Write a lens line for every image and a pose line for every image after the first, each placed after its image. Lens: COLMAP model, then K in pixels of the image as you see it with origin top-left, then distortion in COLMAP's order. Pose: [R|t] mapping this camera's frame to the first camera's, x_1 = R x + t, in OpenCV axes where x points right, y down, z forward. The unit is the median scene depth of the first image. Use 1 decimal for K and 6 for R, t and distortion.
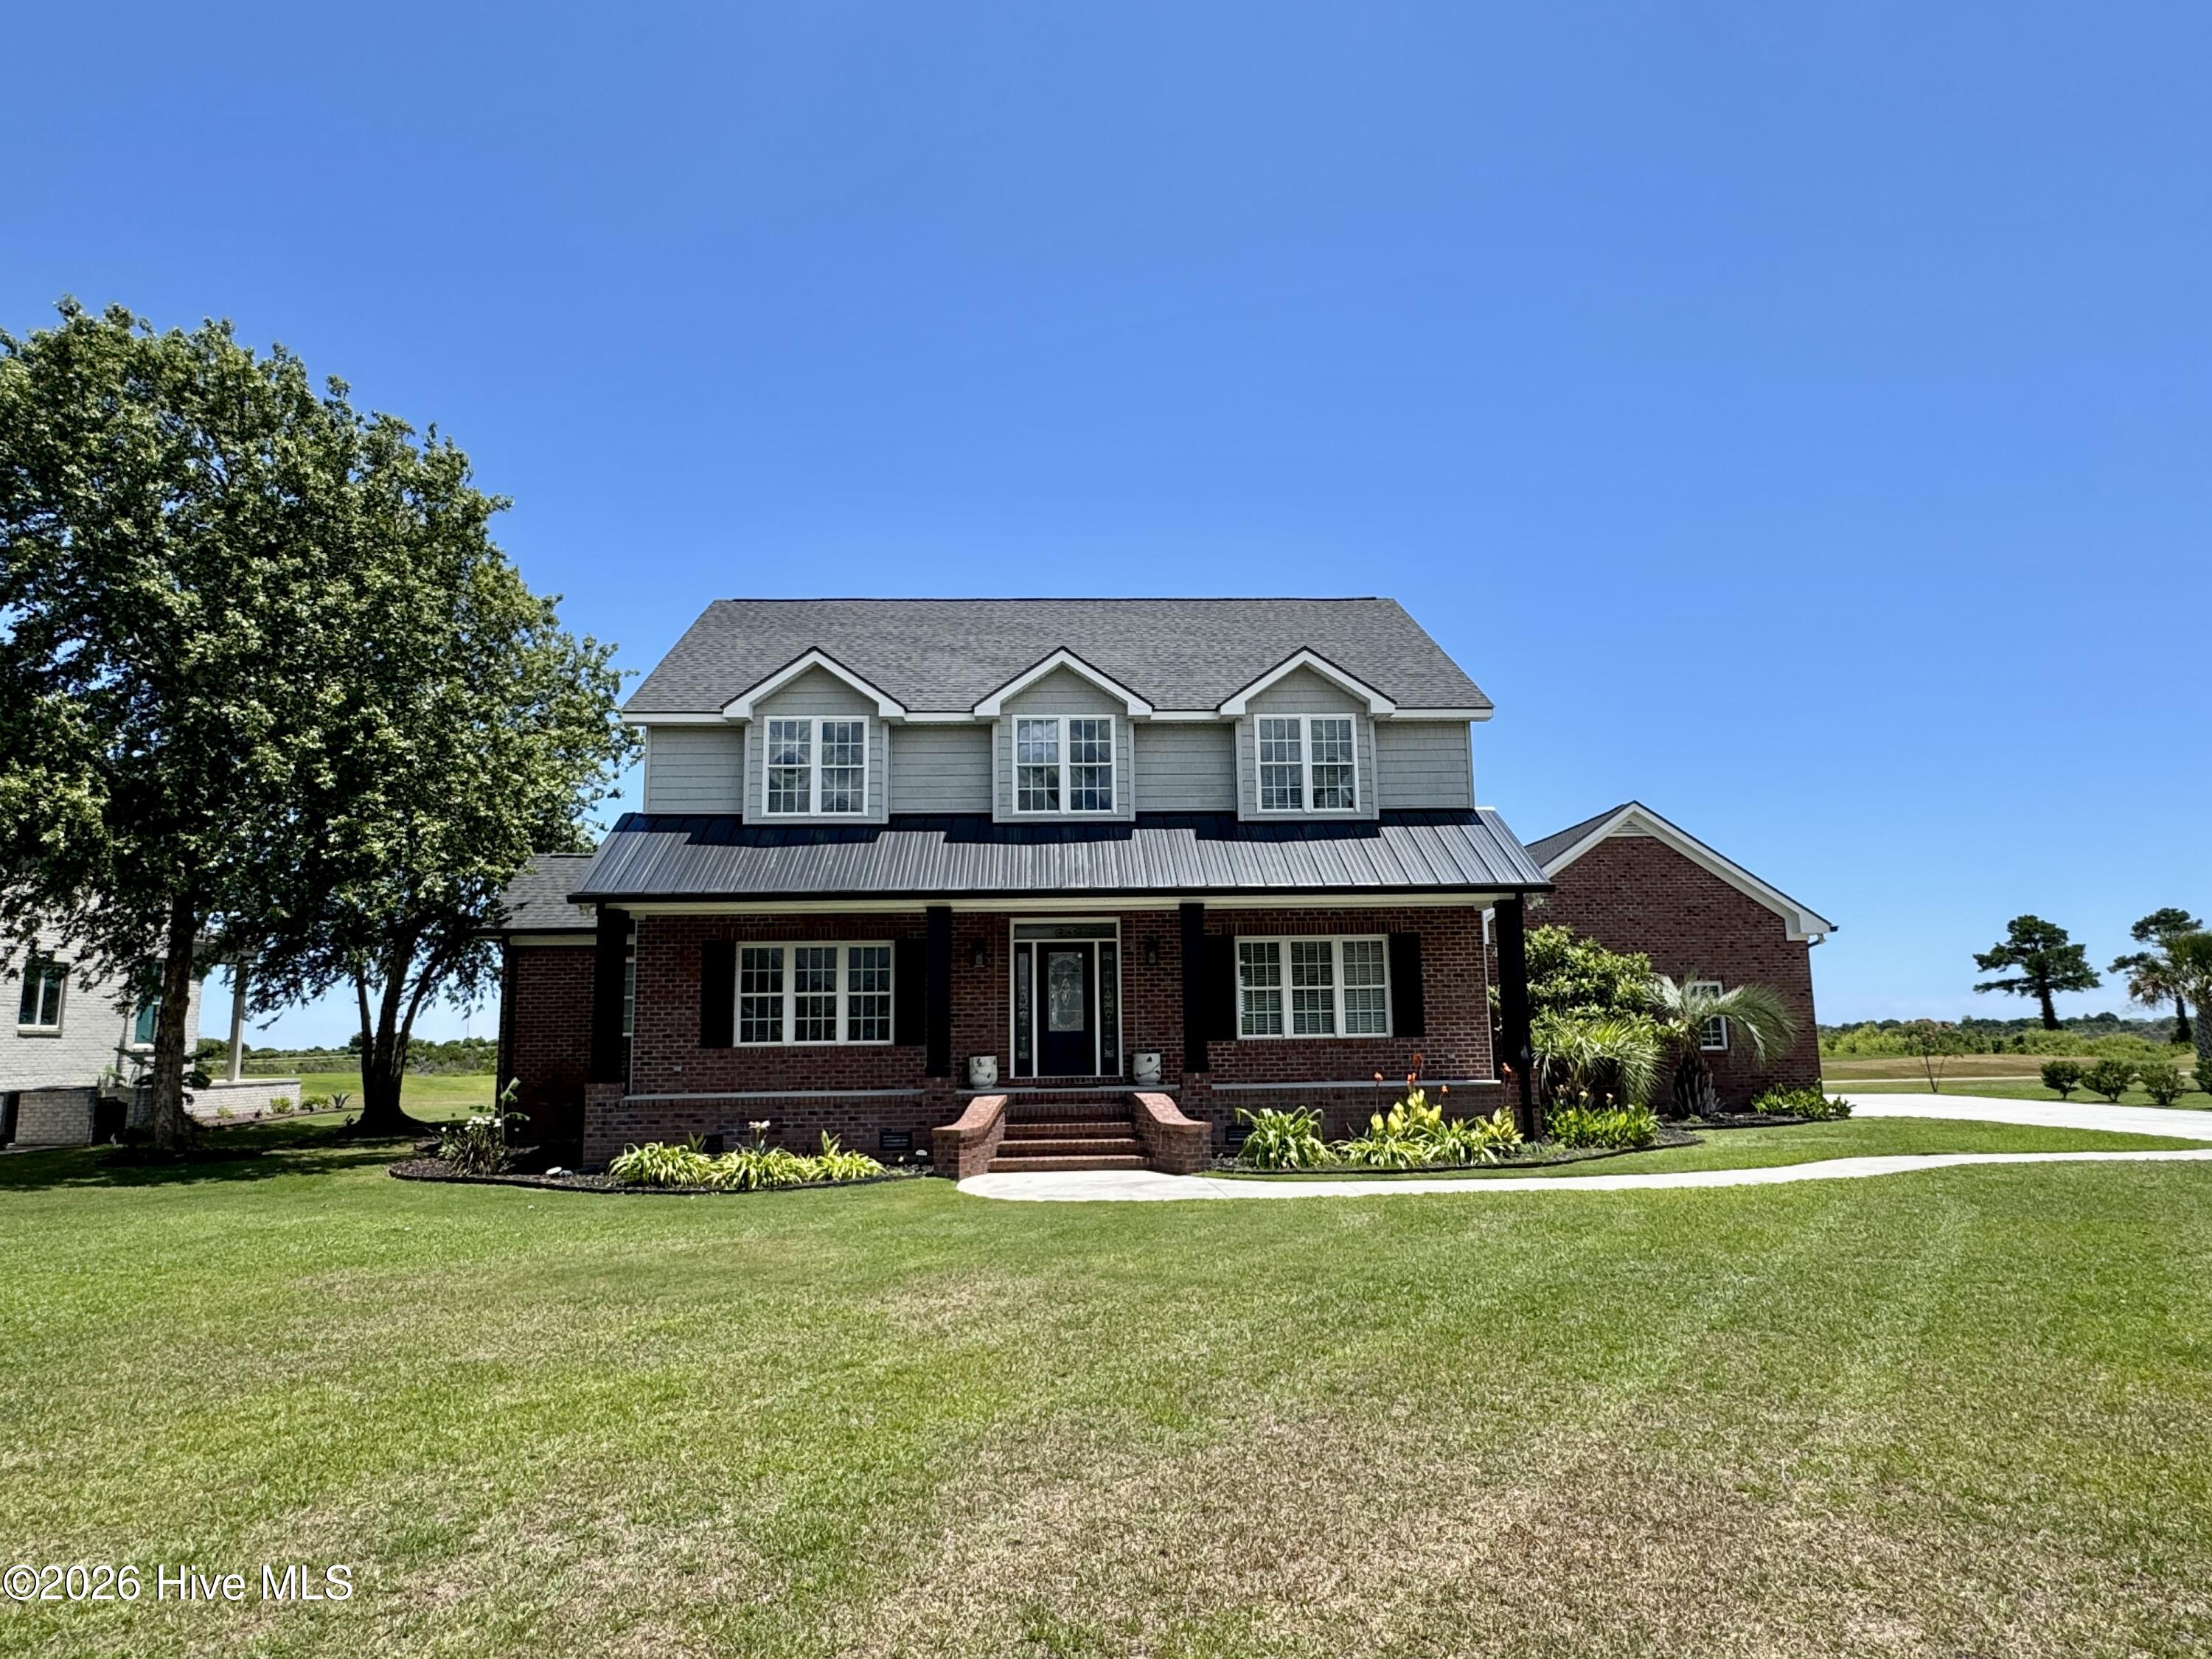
lens RADIAL K [[1351.9, 0, 1107.6], [0, 1351.9, 822.6], [0, 0, 1]] dist [-0.000652, -0.000956]
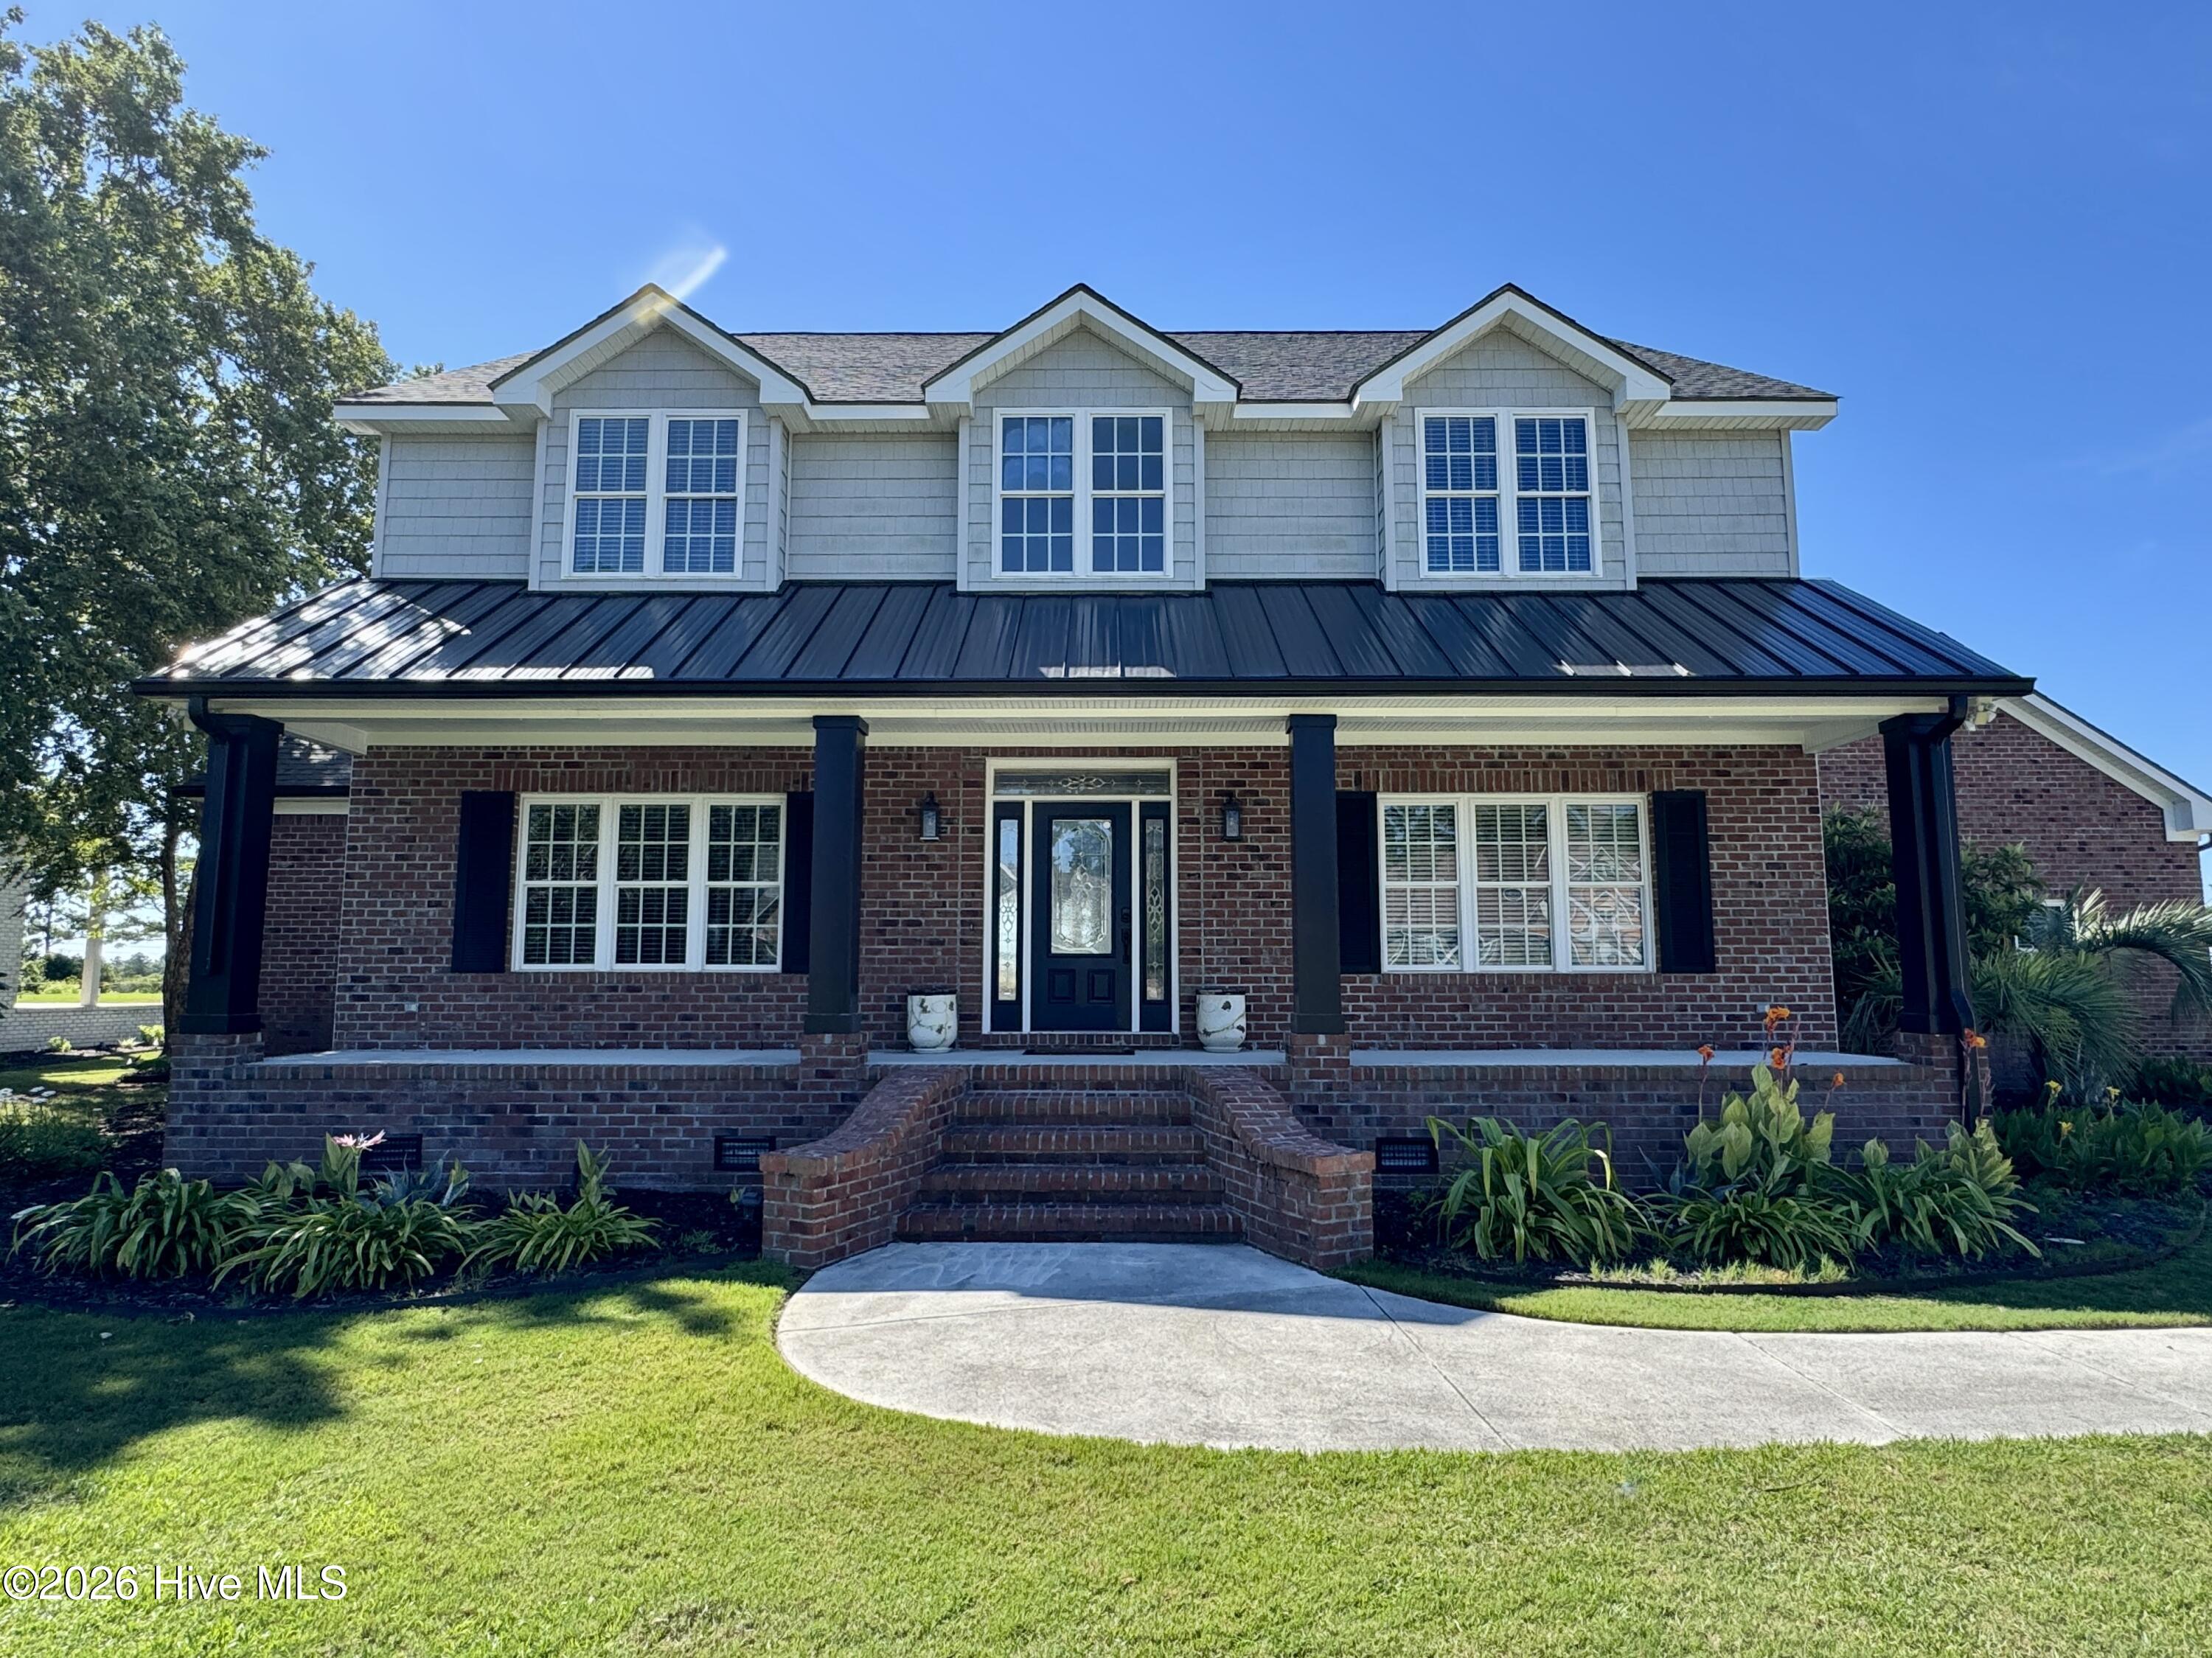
lens RADIAL K [[1219.5, 0, 1106.8], [0, 1219.5, 826.8], [0, 0, 1]] dist [-0.005314, -0.000236]
pose [[0.998680, 0.009784, -0.050415, 0.005913], [-0.007828, 0.999215, 0.038846, 0.079908], [0.050756, -0.038400, 0.997973, 0.484284]]
